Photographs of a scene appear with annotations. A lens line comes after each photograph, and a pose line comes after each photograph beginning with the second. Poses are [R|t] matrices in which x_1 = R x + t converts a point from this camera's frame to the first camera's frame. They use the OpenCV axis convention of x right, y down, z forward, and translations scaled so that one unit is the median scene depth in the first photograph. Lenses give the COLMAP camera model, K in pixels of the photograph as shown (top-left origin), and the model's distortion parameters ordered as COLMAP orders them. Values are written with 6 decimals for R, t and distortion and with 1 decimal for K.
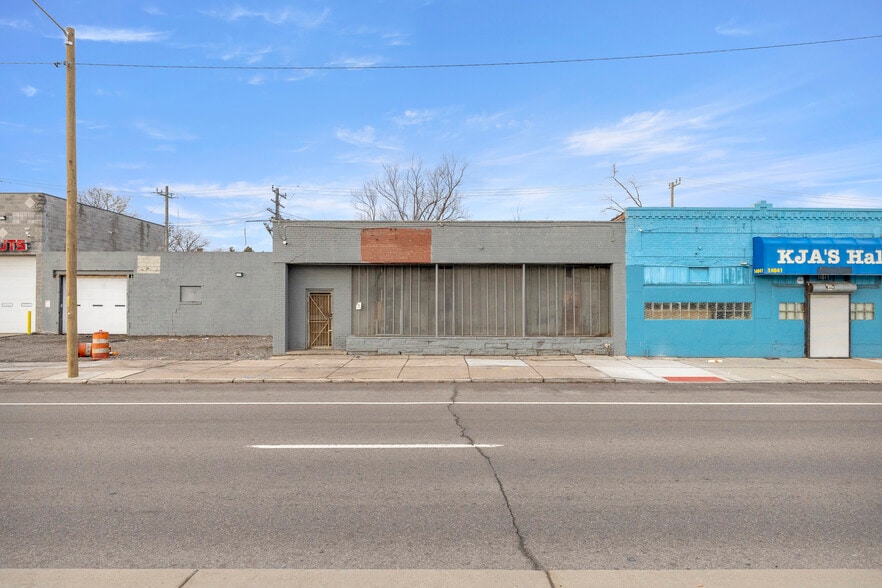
lens RADIAL K [[514.9, 0, 442.3], [0, 514.9, 298.6], [0, 0, 1]] dist [0.006059, -0.004460]
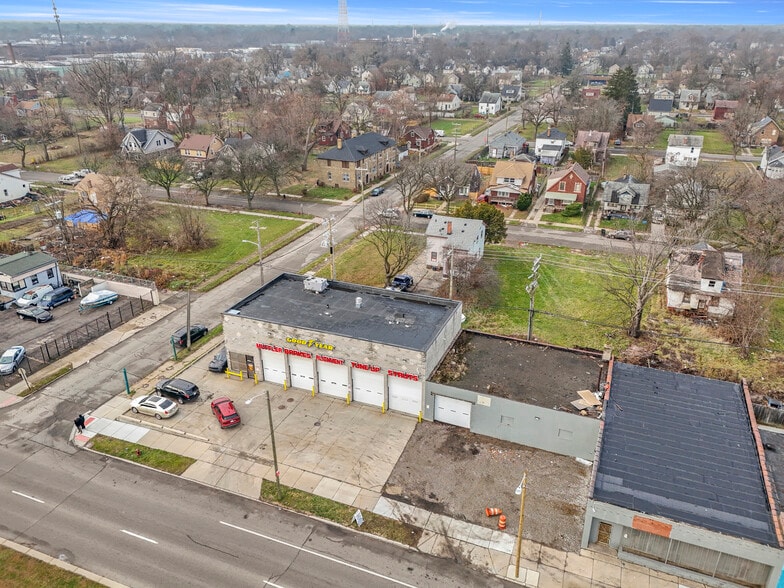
lens RADIAL K [[575.6, 0, 400.3], [0, 575.6, 295.6], [0, 0, 1]] dist [0.075165, -0.067277]
pose [[0.938392, 0.151989, -0.310355, -0.283642], [-0.005300, 0.904312, 0.426840, -1.214951], [0.345533, -0.398898, 0.849404, -0.608422]]
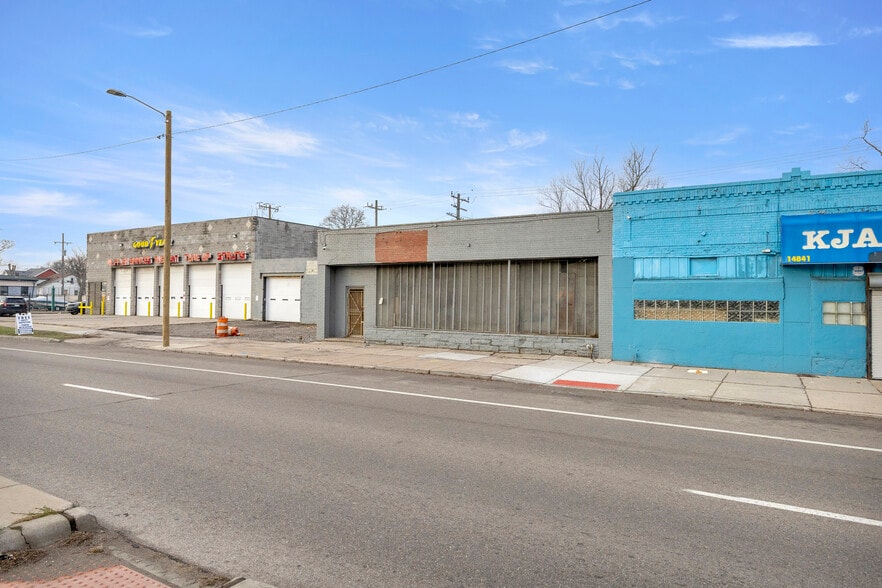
lens RADIAL K [[531.2, 0, 434.9], [0, 531.2, 285.6], [0, 0, 1]] dist [0.003833, 0.002762]
pose [[0.866751, -0.004908, -0.498718, 0.329706], [-0.005650, 0.999791, -0.019659, 0.001860], [0.498710, 0.019857, 0.866542, 0.030491]]
